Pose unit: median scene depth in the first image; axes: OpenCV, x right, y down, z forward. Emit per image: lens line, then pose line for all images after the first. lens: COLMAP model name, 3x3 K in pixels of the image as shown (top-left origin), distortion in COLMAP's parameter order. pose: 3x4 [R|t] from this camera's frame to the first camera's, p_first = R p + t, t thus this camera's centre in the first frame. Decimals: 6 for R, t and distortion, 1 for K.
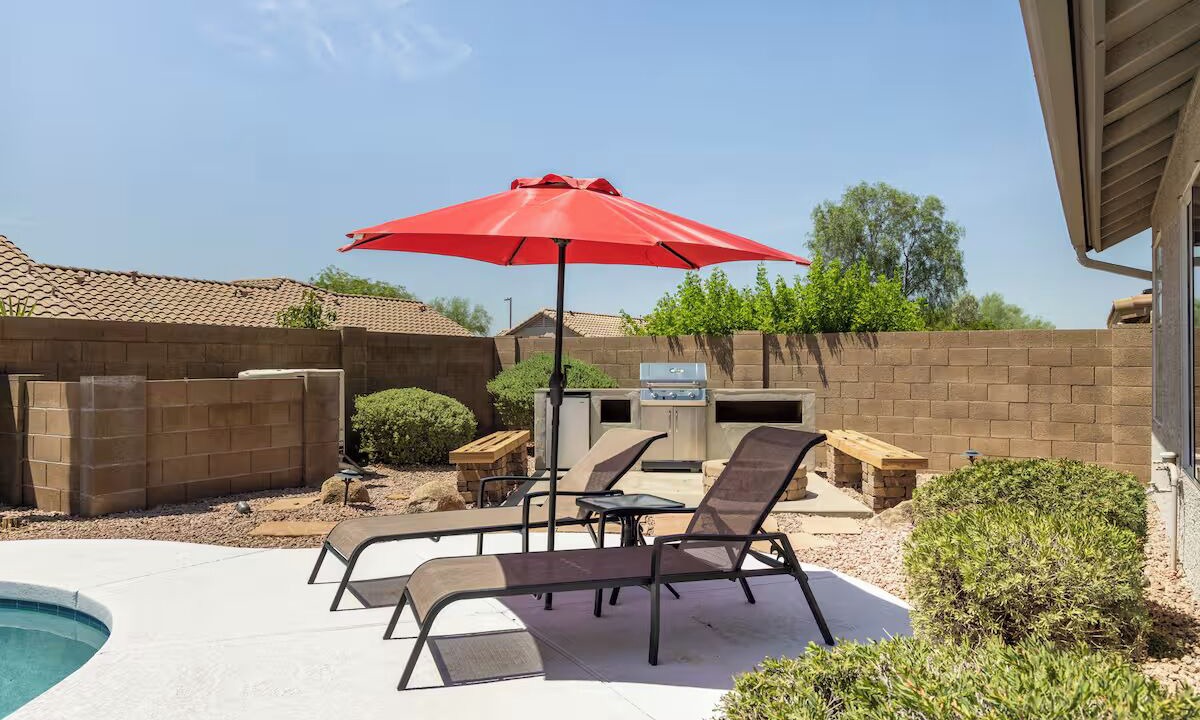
lens RADIAL K [[872.9, 0, 600.0], [0, 872.9, 360.0], [0, 0, 1]] dist [0.048251, 0.000471]
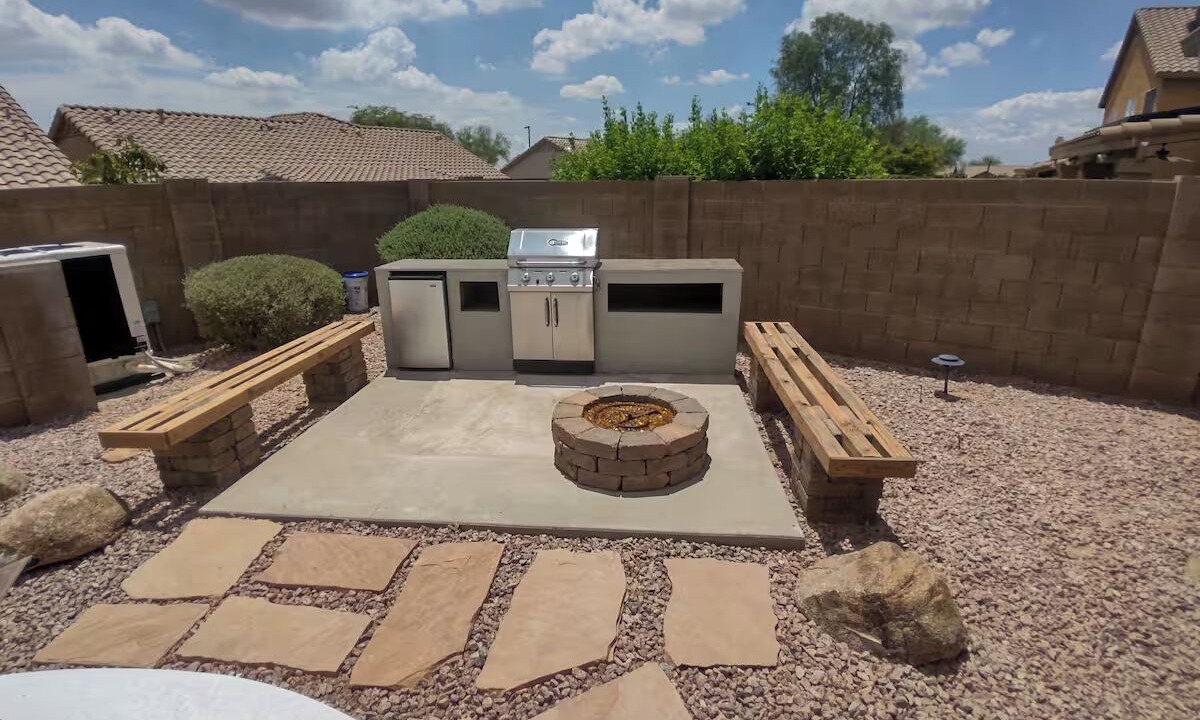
lens RADIAL K [[593.0, 0, 600.0], [0, 593.0, 360.0], [0, 0, 1]] dist [-0.003142, -0.000163]
pose [[0.999328, -0.001490, -0.036625, 0.126568], [0.012606, 0.952195, 0.305231, -0.040353], [0.034419, -0.305488, 0.951574, 0.437767]]
